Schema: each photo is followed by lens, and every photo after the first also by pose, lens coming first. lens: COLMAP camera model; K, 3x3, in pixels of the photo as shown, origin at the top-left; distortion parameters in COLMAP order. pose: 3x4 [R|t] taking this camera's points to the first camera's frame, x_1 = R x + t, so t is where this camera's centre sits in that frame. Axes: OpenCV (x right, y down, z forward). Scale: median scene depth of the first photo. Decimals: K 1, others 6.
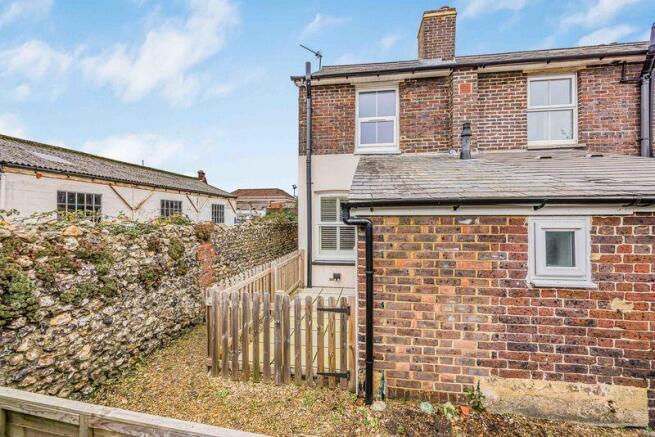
lens RADIAL K [[252.6, 0, 327.5], [0, 252.6, 218.5], [0, 0, 1]] dist [0.000397, 0.000223]
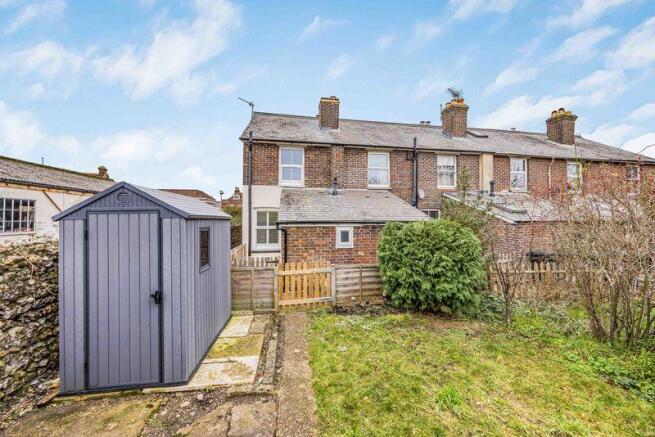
lens RADIAL K [[252.6, 0, 327.5], [0, 252.6, 218.5], [0, 0, 1]] dist [0.000397, 0.000223]
pose [[0.951124, 0.003287, 0.308793, -0.102354], [-0.003059, 0.999995, -0.001223, -0.038233], [-0.308795, 0.000219, 0.951129, -0.712860]]
